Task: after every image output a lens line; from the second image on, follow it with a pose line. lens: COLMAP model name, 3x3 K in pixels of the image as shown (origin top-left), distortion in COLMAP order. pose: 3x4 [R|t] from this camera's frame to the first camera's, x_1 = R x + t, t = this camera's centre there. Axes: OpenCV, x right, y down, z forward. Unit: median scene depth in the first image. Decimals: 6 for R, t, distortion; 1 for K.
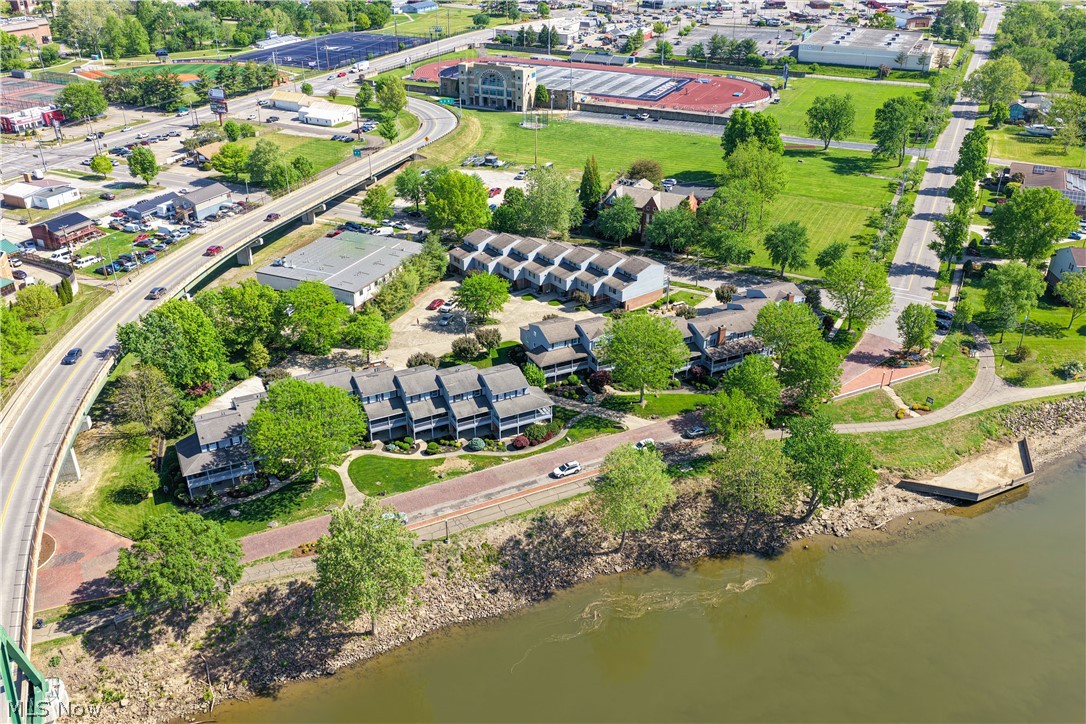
lens RADIAL K [[879.9, 0, 543.0], [0, 879.9, 362.0], [0, 0, 1]] dist [0.000566, -0.000621]
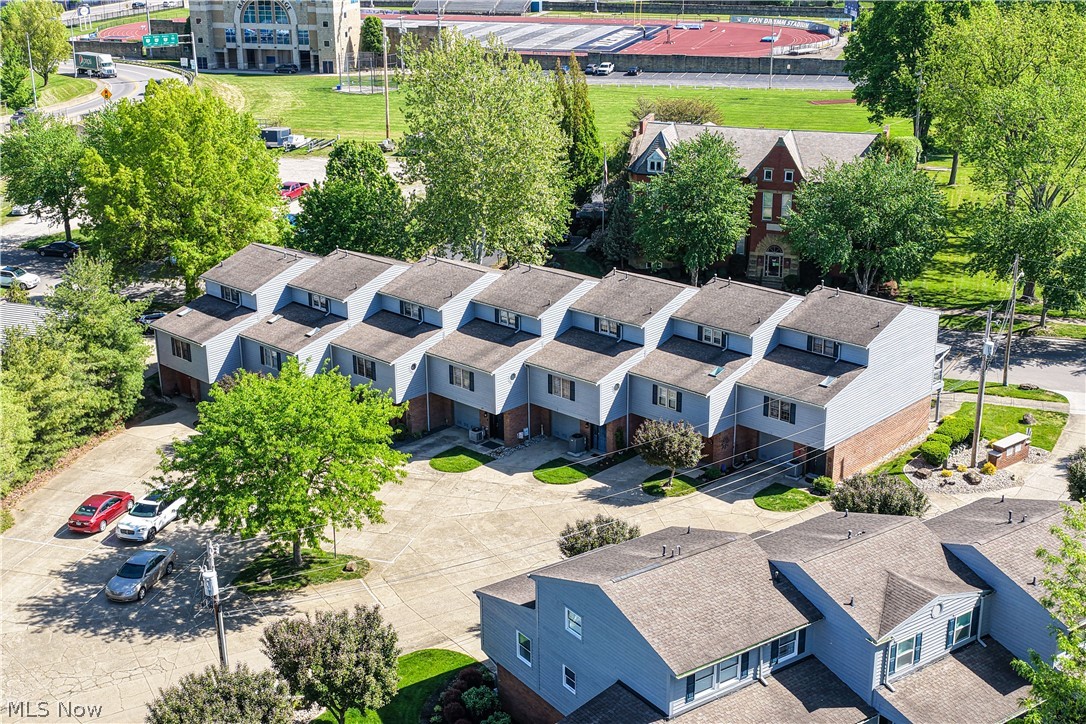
lens RADIAL K [[1371.4, 0, 543.0], [0, 1371.4, 362.0], [0, 0, 1]] dist [-0.003866, -0.006787]
pose [[0.988207, -0.061418, 0.140267, -0.046276], [0.082867, 0.984807, -0.152602, -0.036033], [-0.128764, 0.162426, 0.978283, 0.566181]]
